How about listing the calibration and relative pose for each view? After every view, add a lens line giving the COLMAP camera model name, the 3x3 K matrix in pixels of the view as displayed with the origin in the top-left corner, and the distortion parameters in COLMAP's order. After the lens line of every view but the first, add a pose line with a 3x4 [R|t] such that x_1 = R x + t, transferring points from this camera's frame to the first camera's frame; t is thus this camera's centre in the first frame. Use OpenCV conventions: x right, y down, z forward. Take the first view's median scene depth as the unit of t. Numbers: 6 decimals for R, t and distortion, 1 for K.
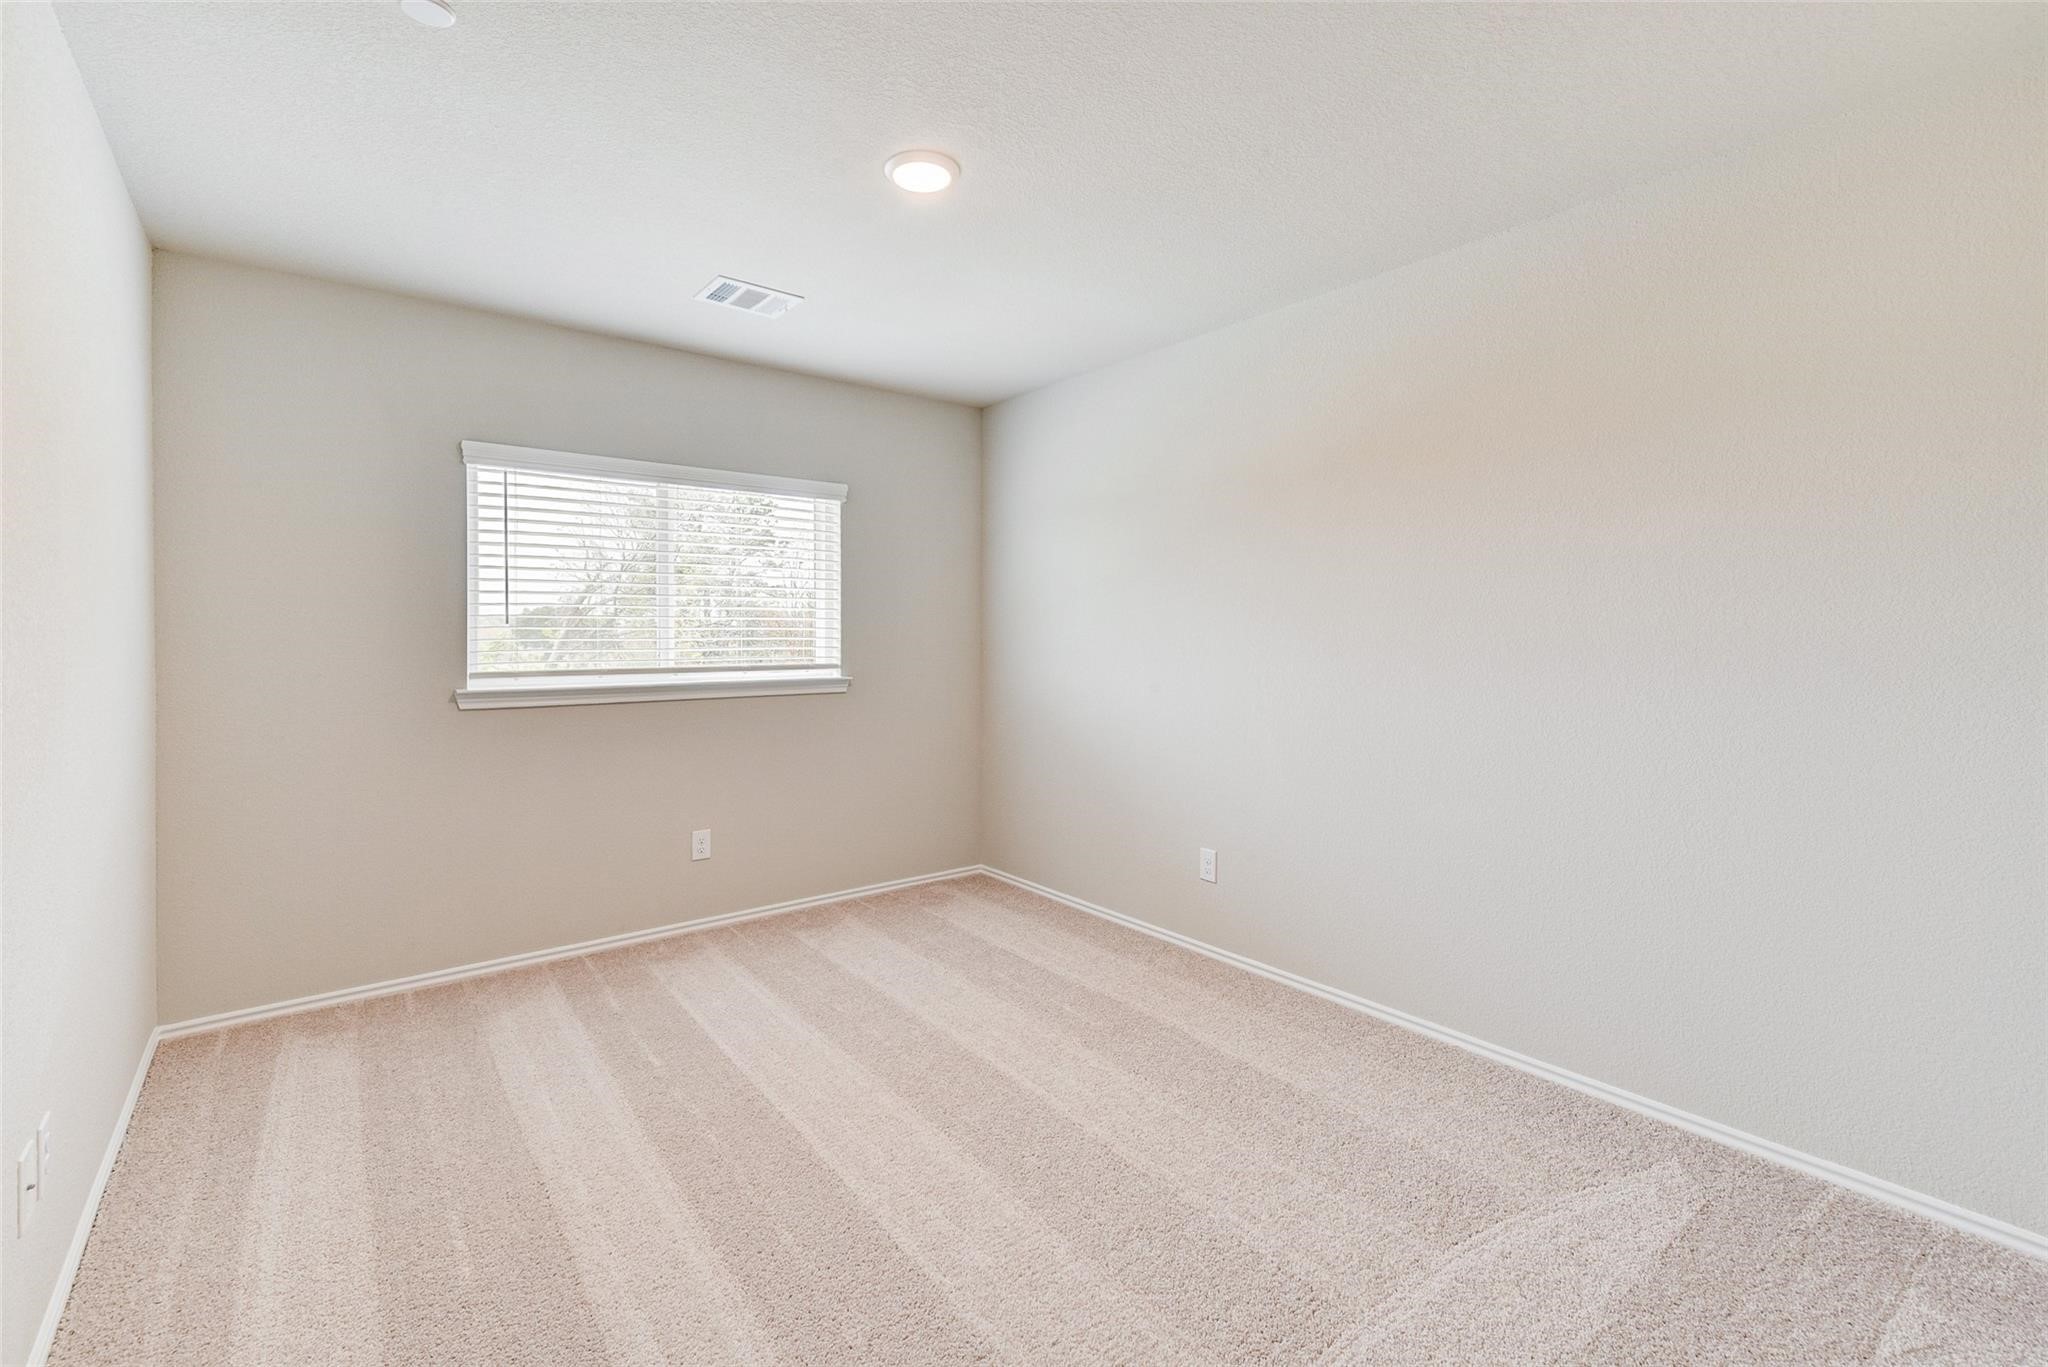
lens RADIAL K [[908.5, 0, 1023.9], [0, 908.5, 632.4], [0, 0, 1]] dist [-0.001284, -0.000139]
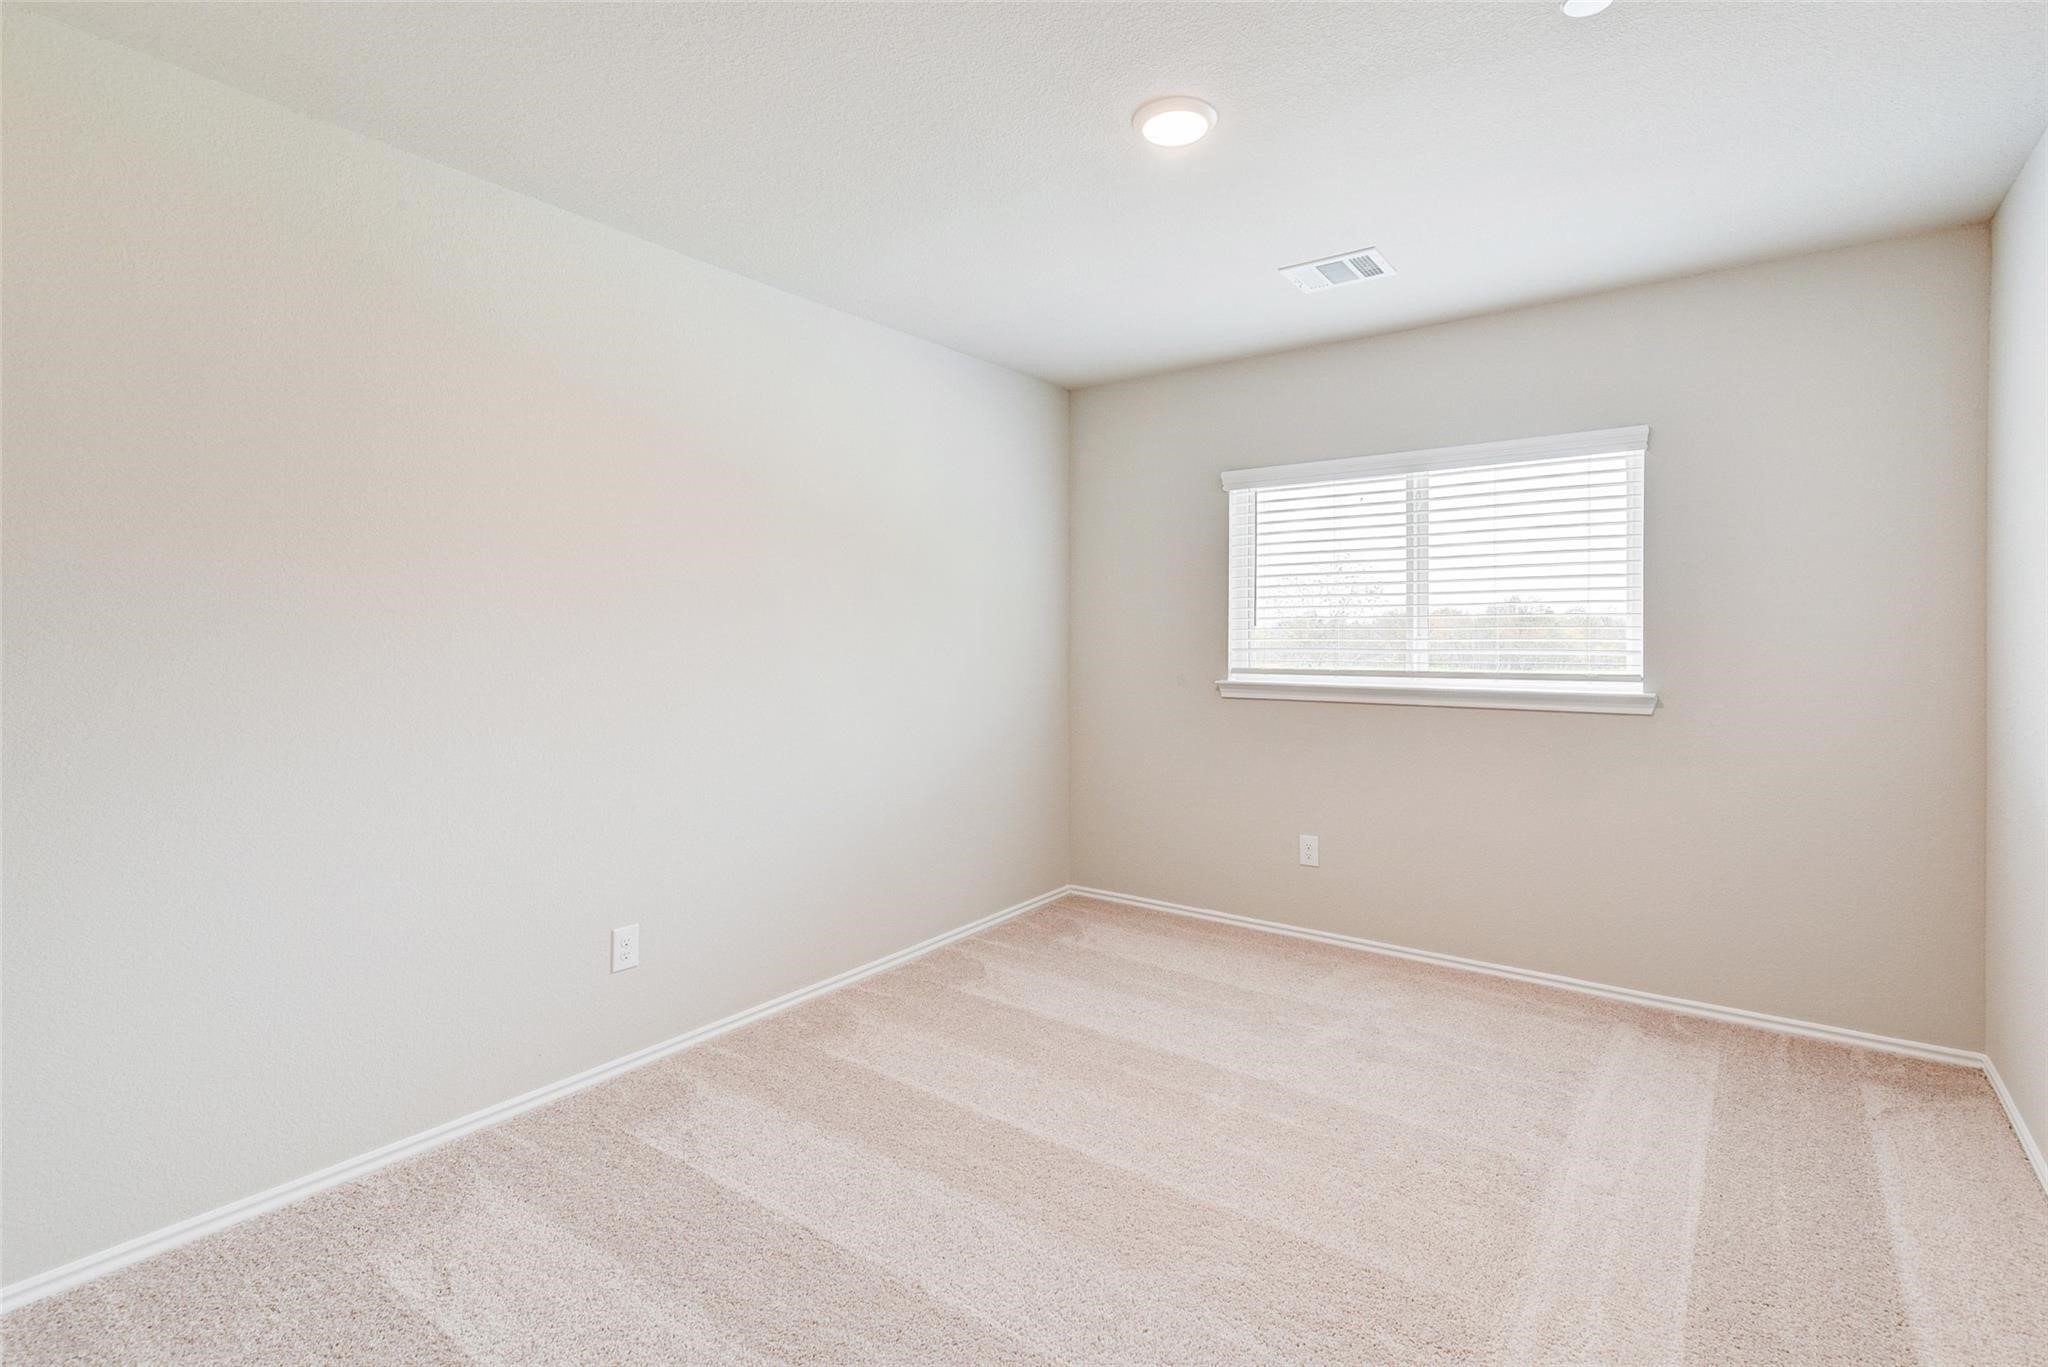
lens RADIAL K [[962.4, 0, 1026.4], [0, 962.4, 638.7], [0, 0, 1]] dist [0.011373, -0.001735]
pose [[0.250673, 0.003527, -0.968065, 0.499615], [0.004257, 0.999980, 0.004745, 0.000088], [0.968062, -0.005310, 0.250653, 0.393279]]
